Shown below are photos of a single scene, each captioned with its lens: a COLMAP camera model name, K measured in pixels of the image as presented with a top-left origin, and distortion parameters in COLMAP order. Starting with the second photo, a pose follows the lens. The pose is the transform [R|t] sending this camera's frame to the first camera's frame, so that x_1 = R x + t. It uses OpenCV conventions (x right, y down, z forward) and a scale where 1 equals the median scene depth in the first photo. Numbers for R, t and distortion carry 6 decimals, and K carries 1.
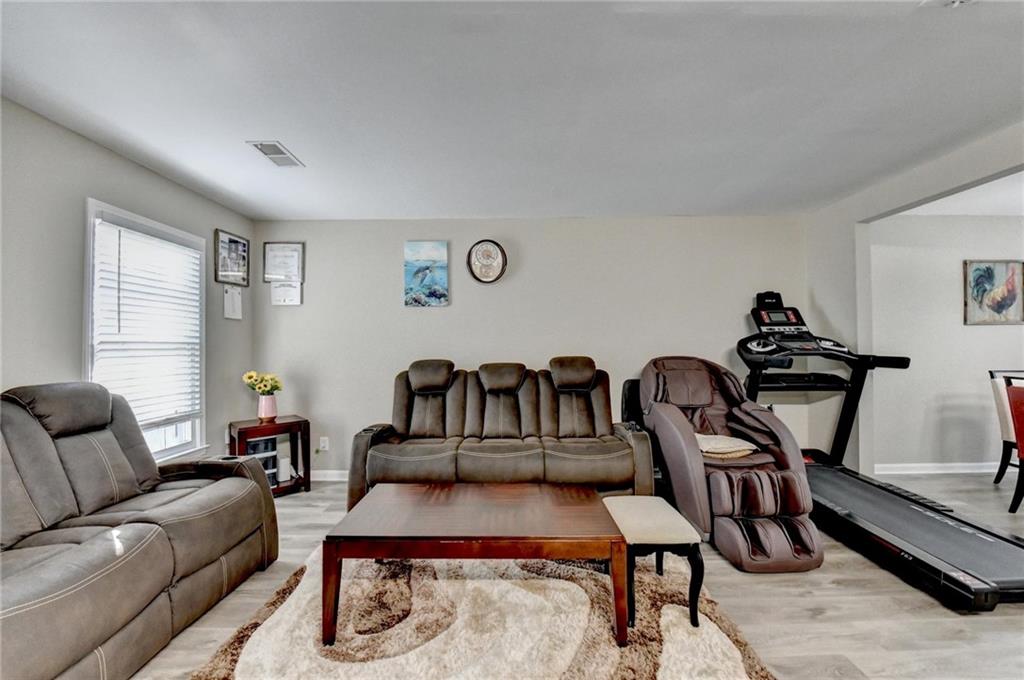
lens RADIAL K [[414.4, 0, 513.7], [0, 414.4, 340.2], [0, 0, 1]] dist [-0.018390, -0.000717]
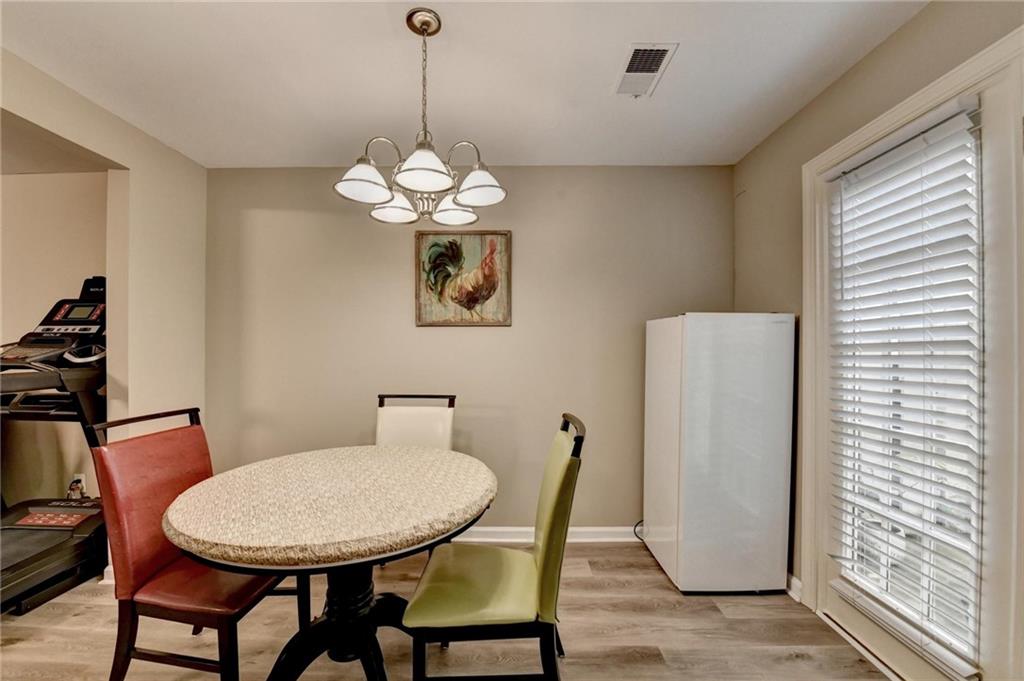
lens RADIAL K [[414.4, 0, 508.1], [0, 414.4, 353.2], [0, 0, 1]] dist [-0.018390, -0.000717]
pose [[0.999866, 0.009543, -0.013309, 1.282216], [-0.009281, 0.999765, 0.019600, -0.006974], [0.013493, -0.019474, 0.999719, 0.297777]]
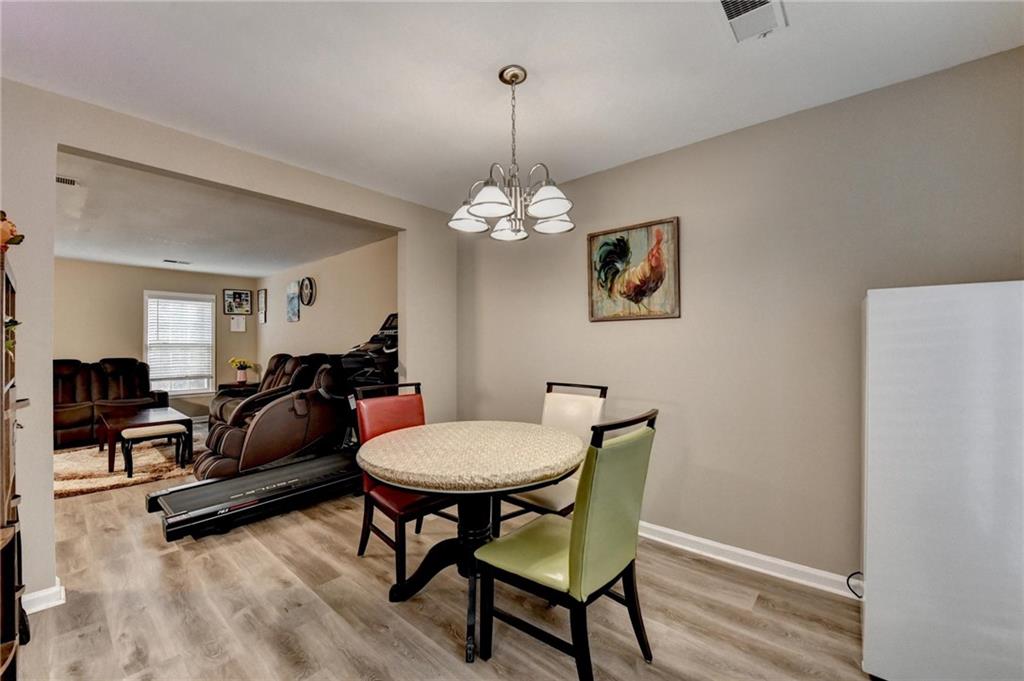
lens RADIAL K [[414.4, 0, 509.7], [0, 414.4, 344.5], [0, 0, 1]] dist [-0.018390, -0.000717]
pose [[0.752411, 0.004015, -0.658681, 1.508177], [0.006445, 0.999889, 0.013458, -0.006782], [0.658662, -0.014371, 0.752302, 0.326436]]
